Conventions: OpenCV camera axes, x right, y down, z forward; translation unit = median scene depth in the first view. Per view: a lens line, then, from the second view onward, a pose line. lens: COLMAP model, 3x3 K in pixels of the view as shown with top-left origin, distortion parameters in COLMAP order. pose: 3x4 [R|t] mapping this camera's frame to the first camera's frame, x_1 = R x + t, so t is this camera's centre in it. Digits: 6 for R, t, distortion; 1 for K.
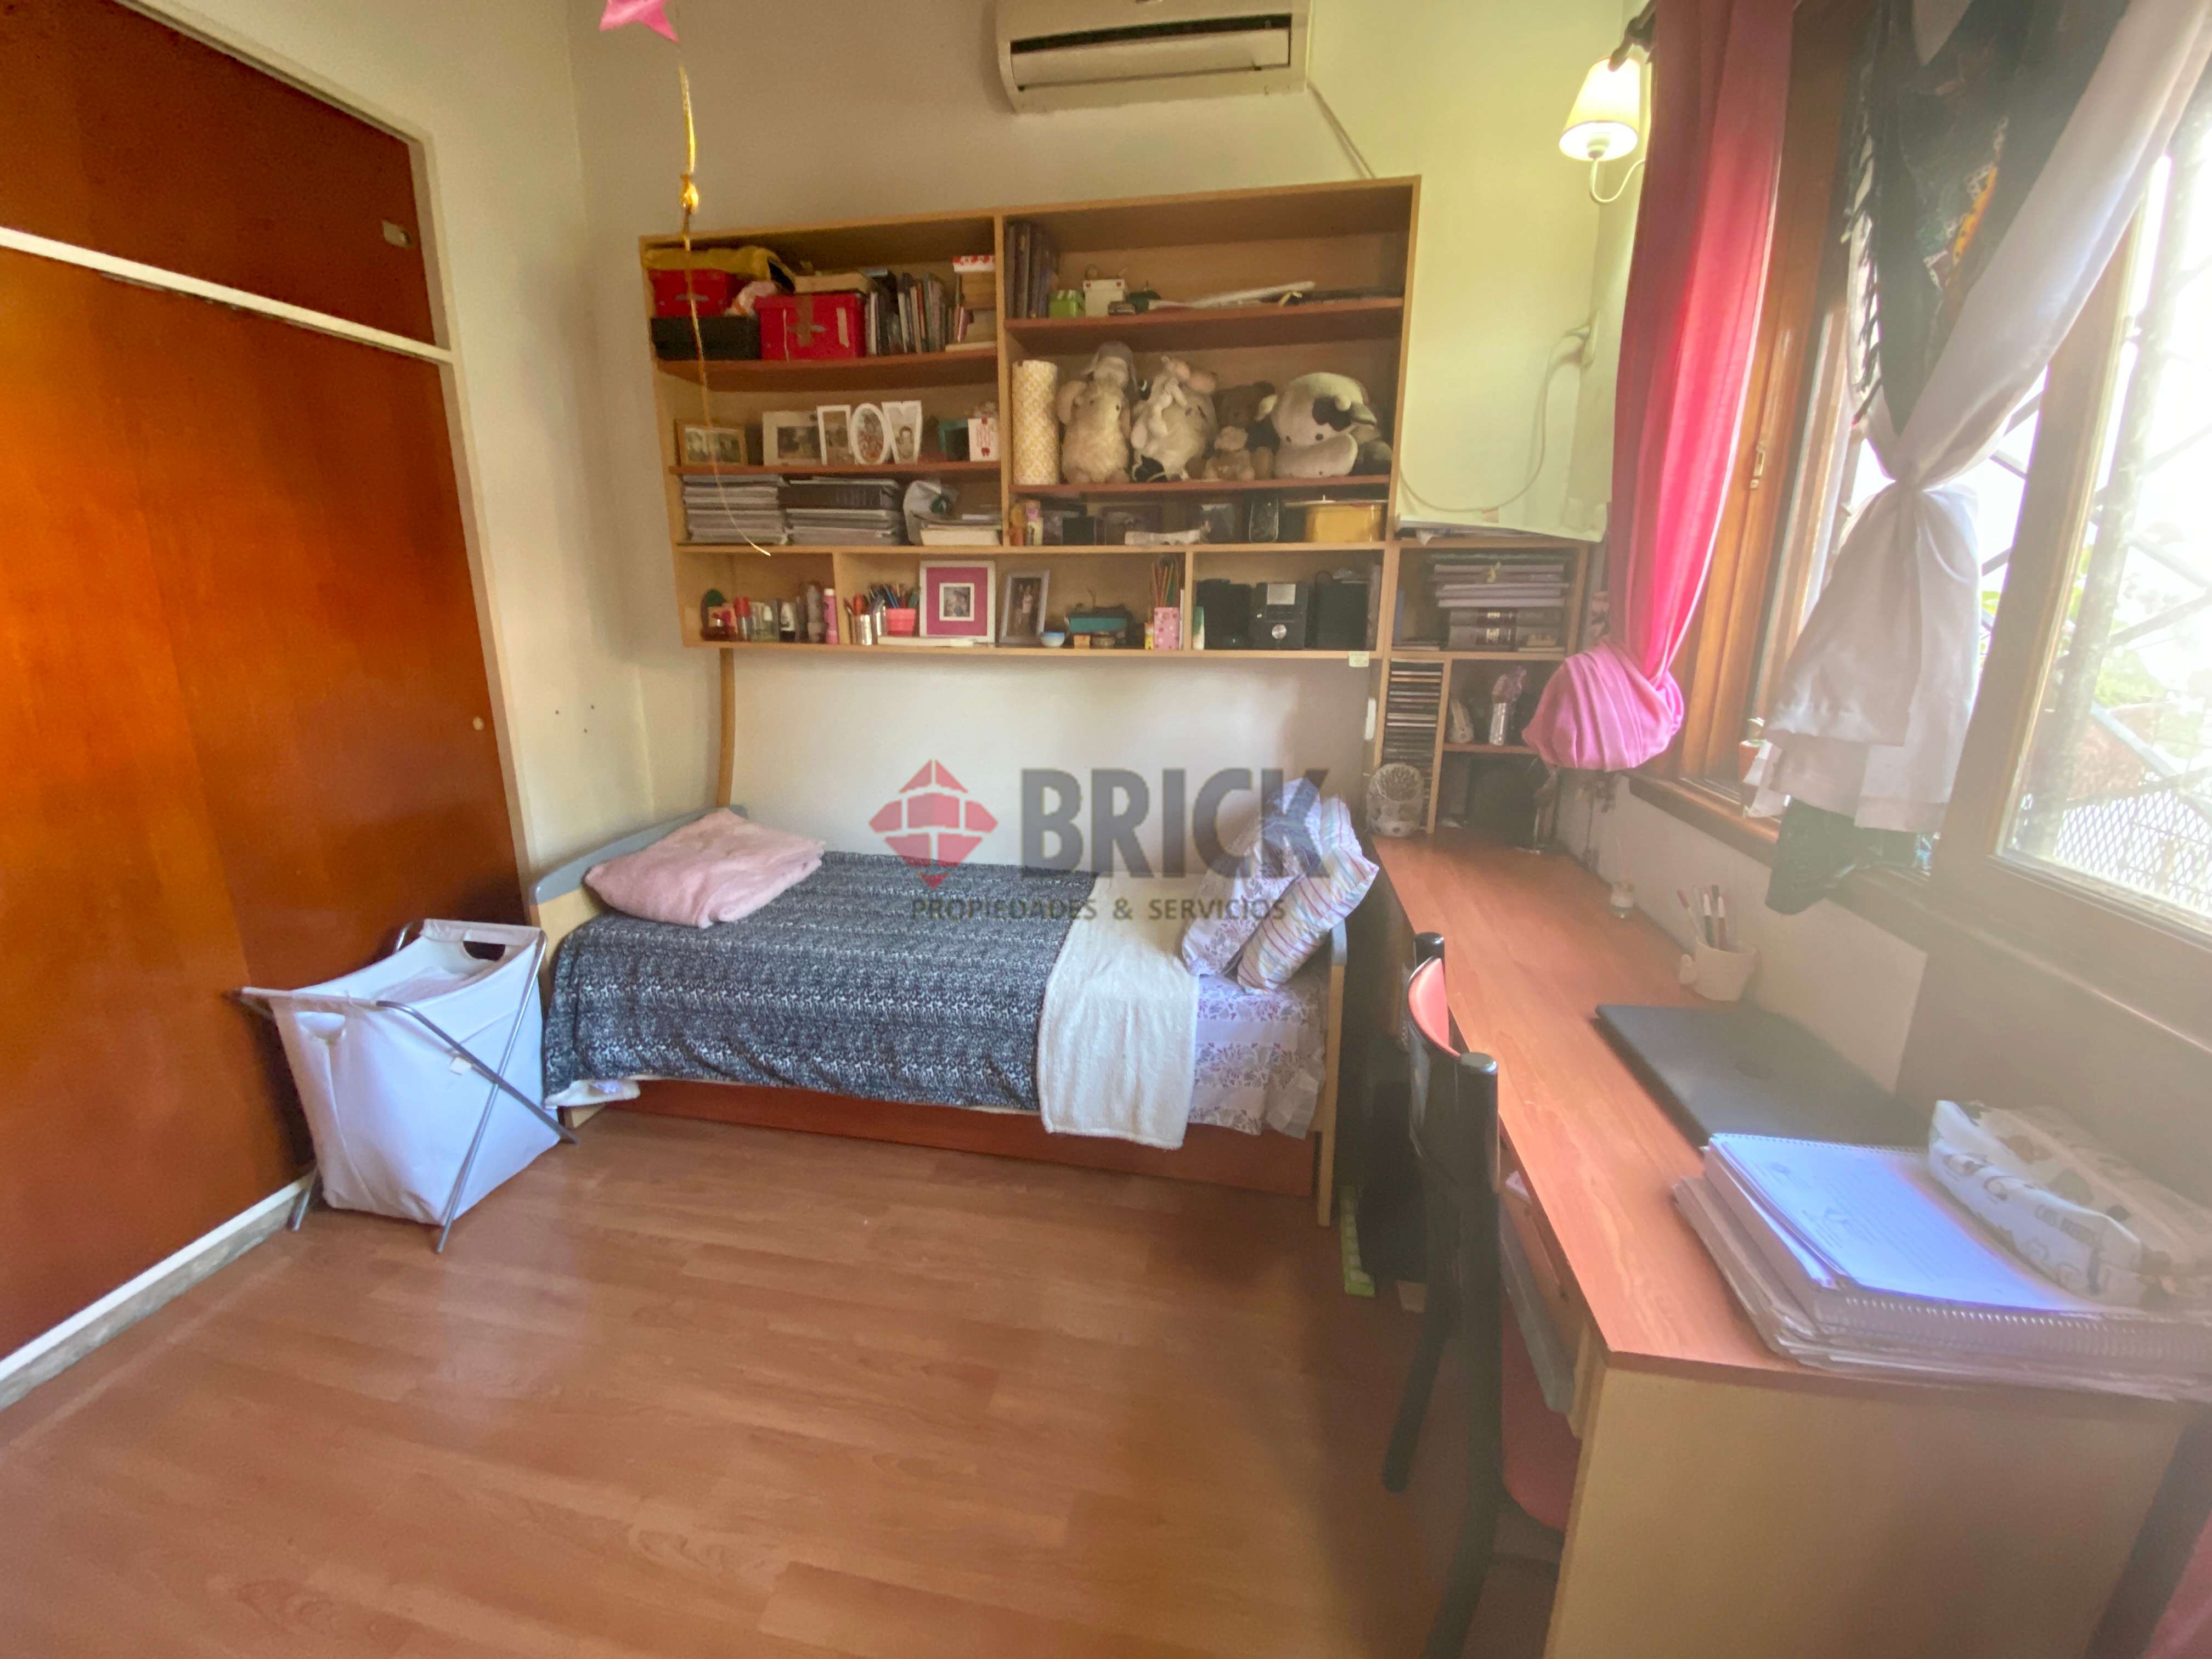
lens RADIAL K [[863.3, 0, 1106.0], [0, 863.3, 829.5], [0, 0, 1]] dist [-0.025384, -0.014885]
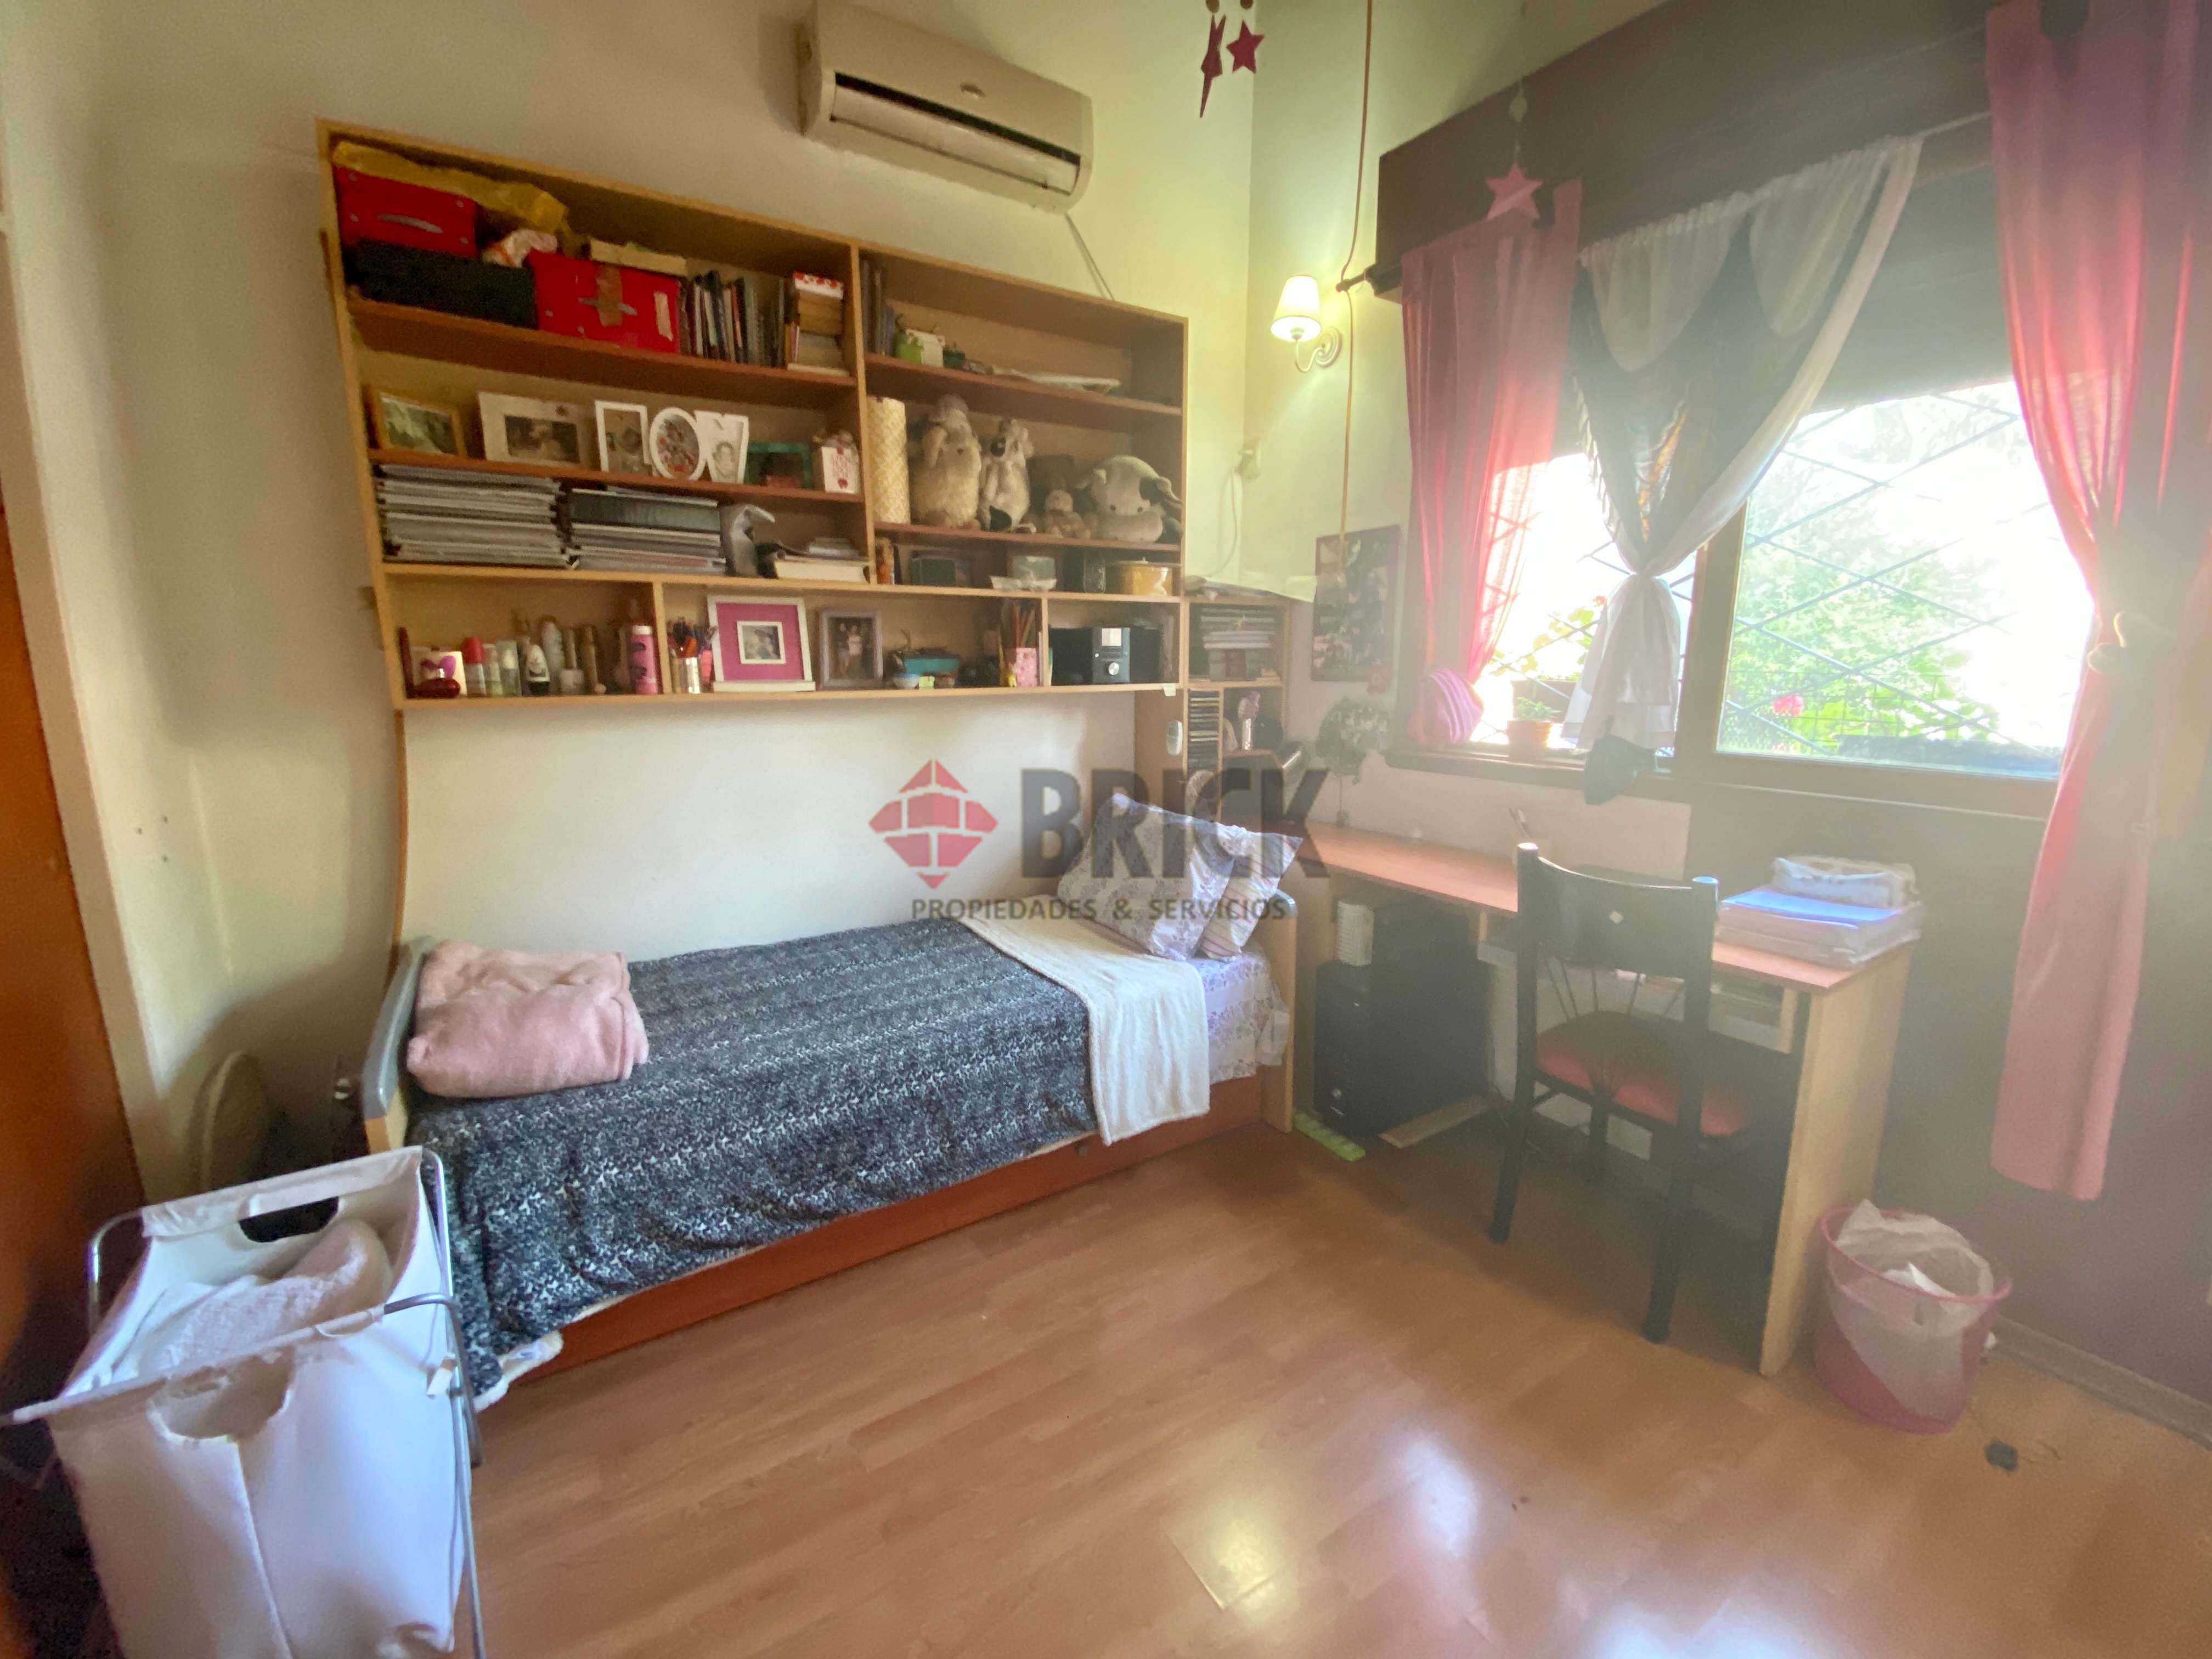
lens RADIAL K [[891.3, 0, 1106.0], [0, 891.3, 829.5], [0, 0, 1]] dist [-0.047890, -0.000160]
pose [[0.721414, -0.135415, 0.679135, -0.654419], [0.176435, 0.984273, 0.008838, -0.028671], [-0.669651, 0.113448, 0.733960, 0.152234]]
